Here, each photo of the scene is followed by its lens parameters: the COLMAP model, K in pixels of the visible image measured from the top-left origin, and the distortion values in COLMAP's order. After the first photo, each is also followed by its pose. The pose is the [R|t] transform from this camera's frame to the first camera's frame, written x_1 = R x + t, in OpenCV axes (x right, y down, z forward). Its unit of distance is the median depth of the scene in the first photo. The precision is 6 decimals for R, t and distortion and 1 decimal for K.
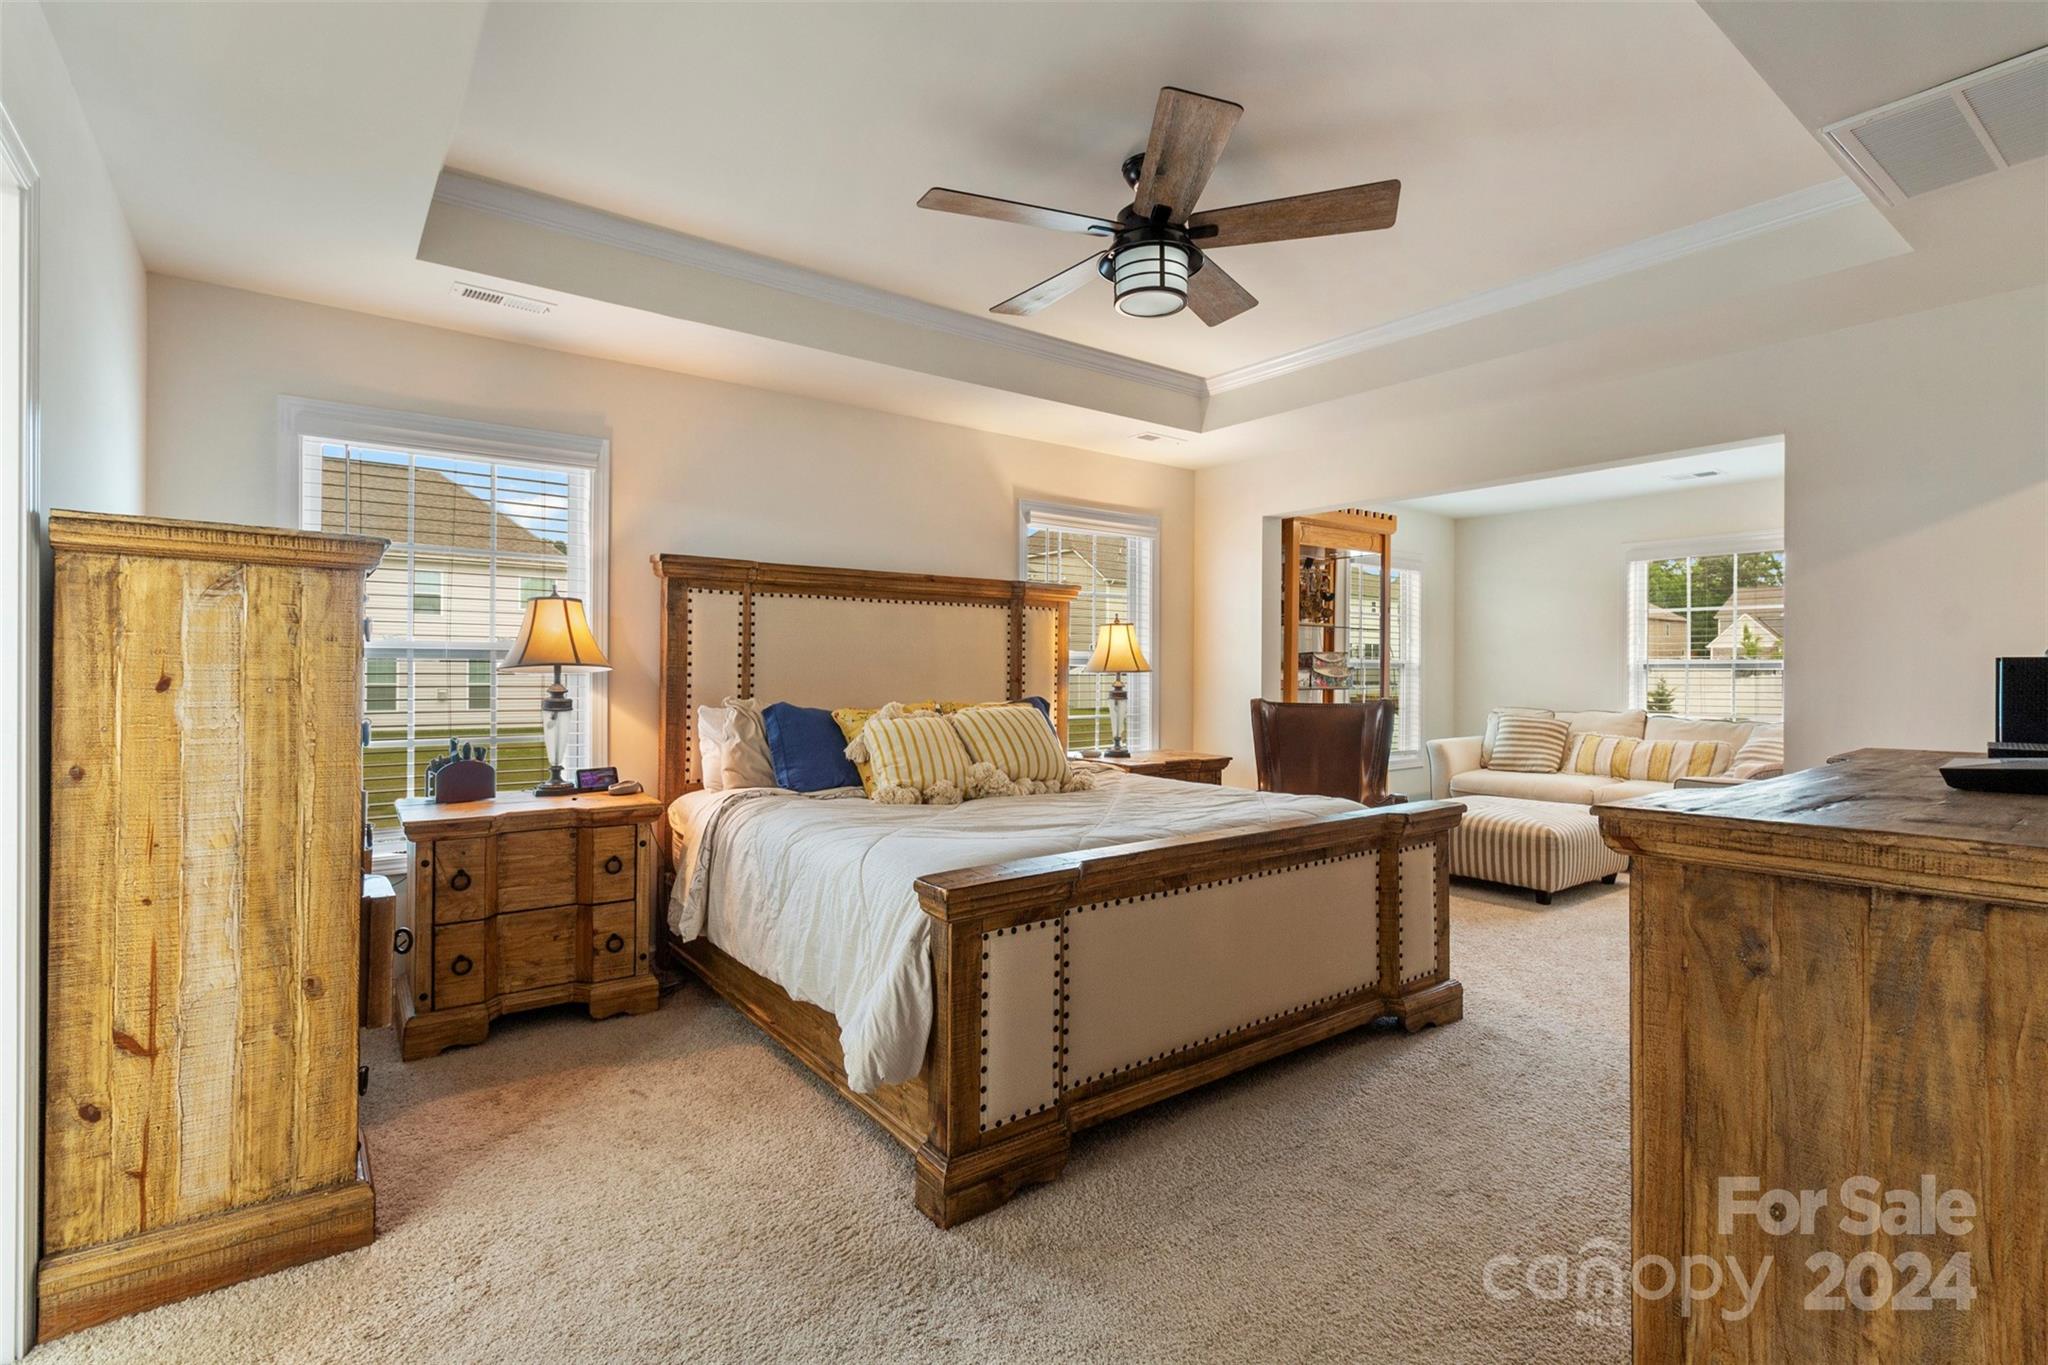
lens RADIAL K [[947.3, 0, 1037.8], [0, 947.3, 666.6], [0, 0, 1]] dist [0.001606, -0.000567]
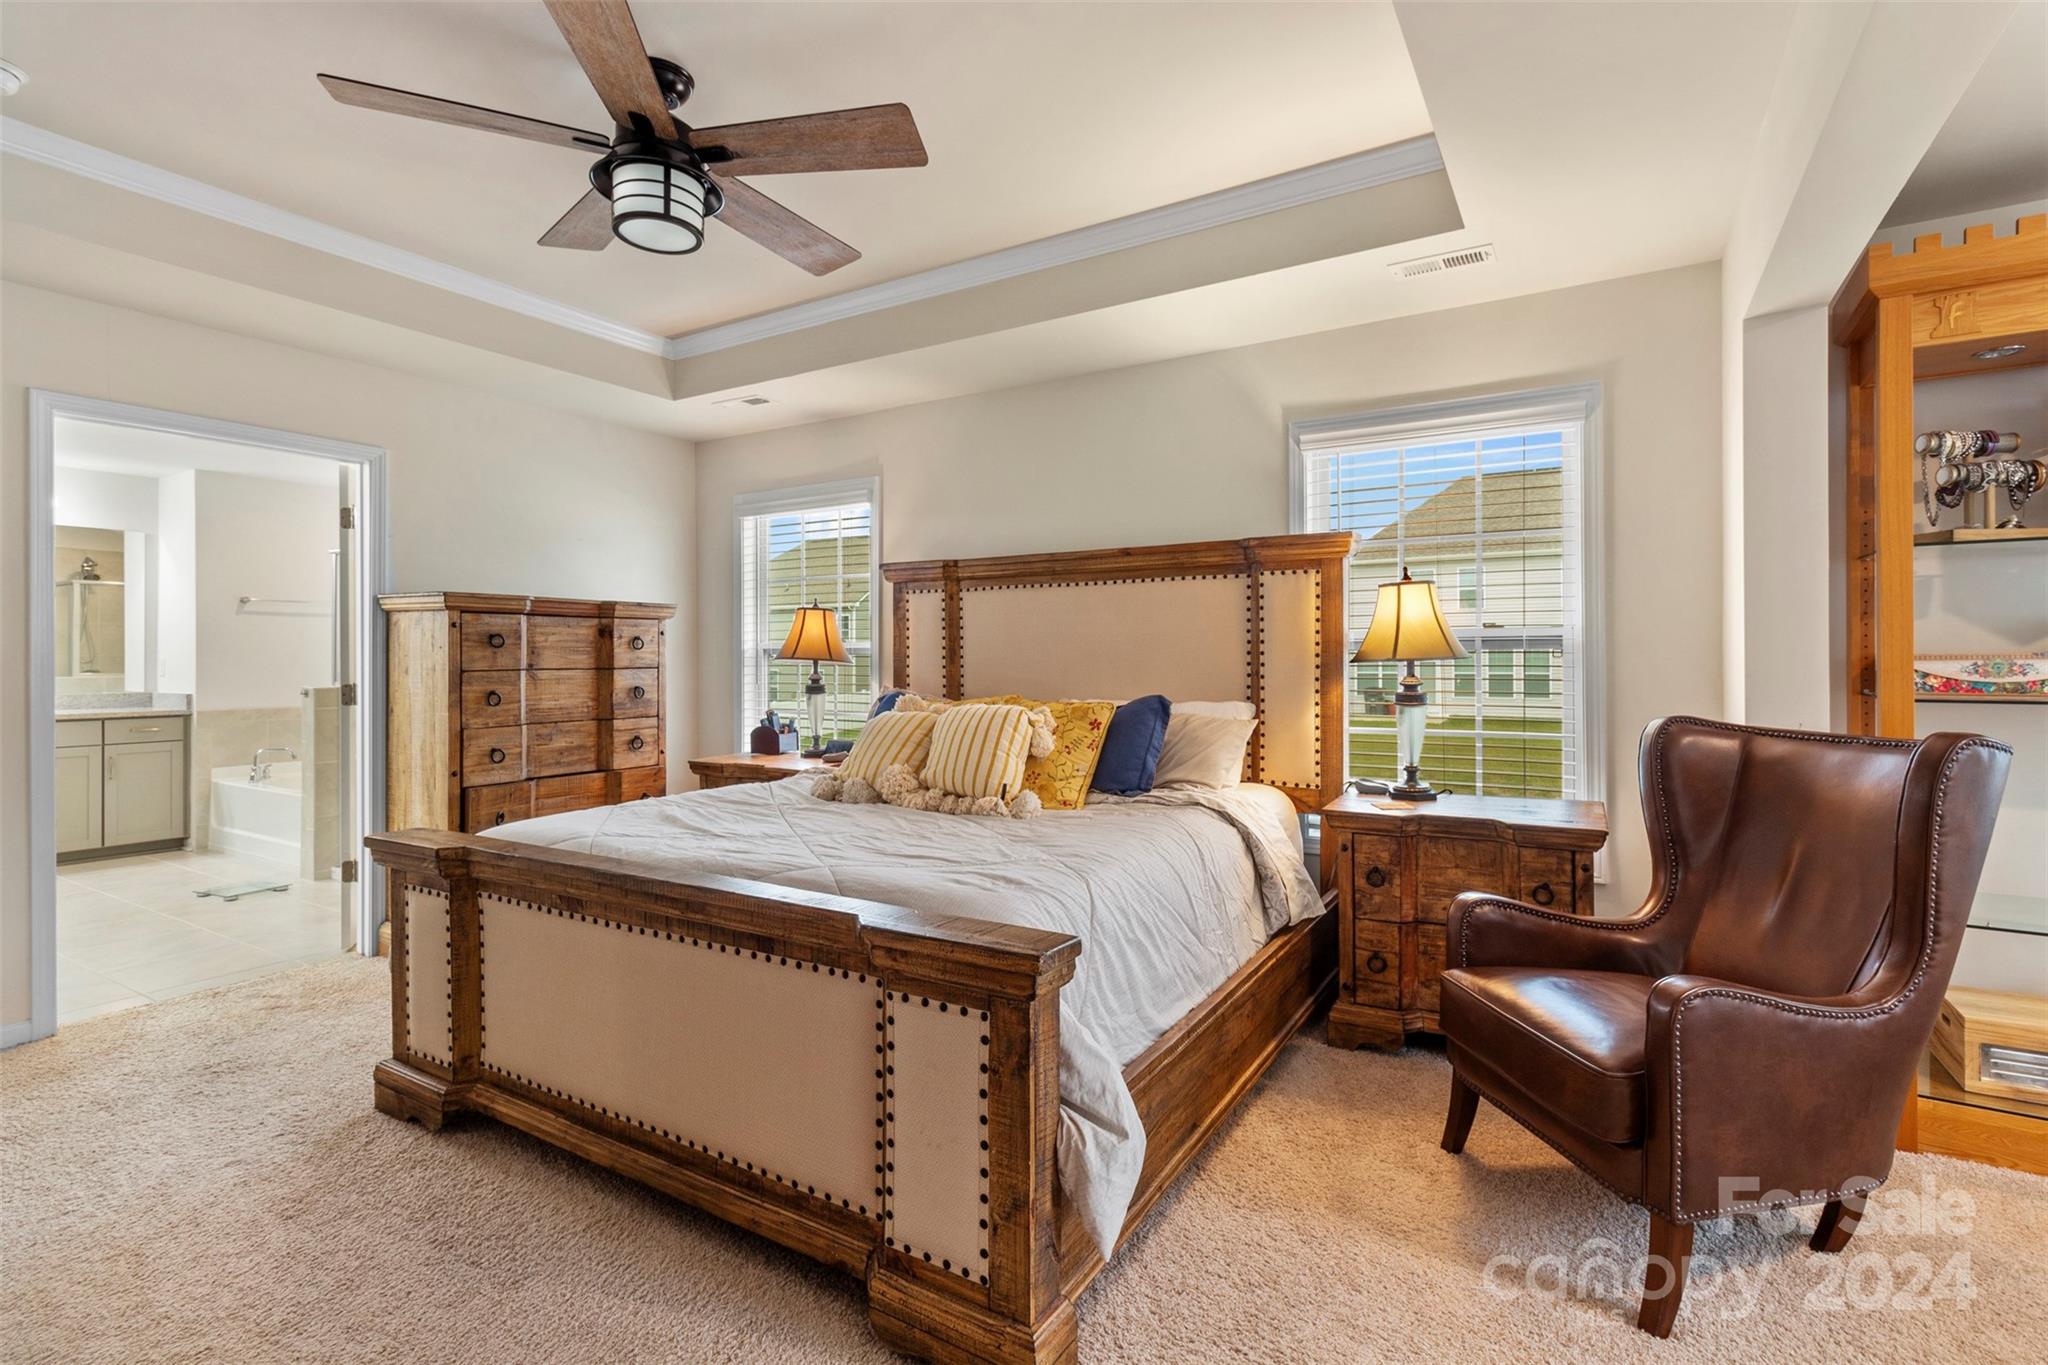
lens RADIAL K [[947.3, 0, 1039.1], [0, 947.3, 651.1], [0, 0, 1]] dist [0.001606, -0.000567]
pose [[0.374368, -0.017278, -0.927119, 0.631672], [0.008650, 0.999848, -0.015140, 0.007371], [0.927240, -0.002352, 0.374461, 0.608129]]
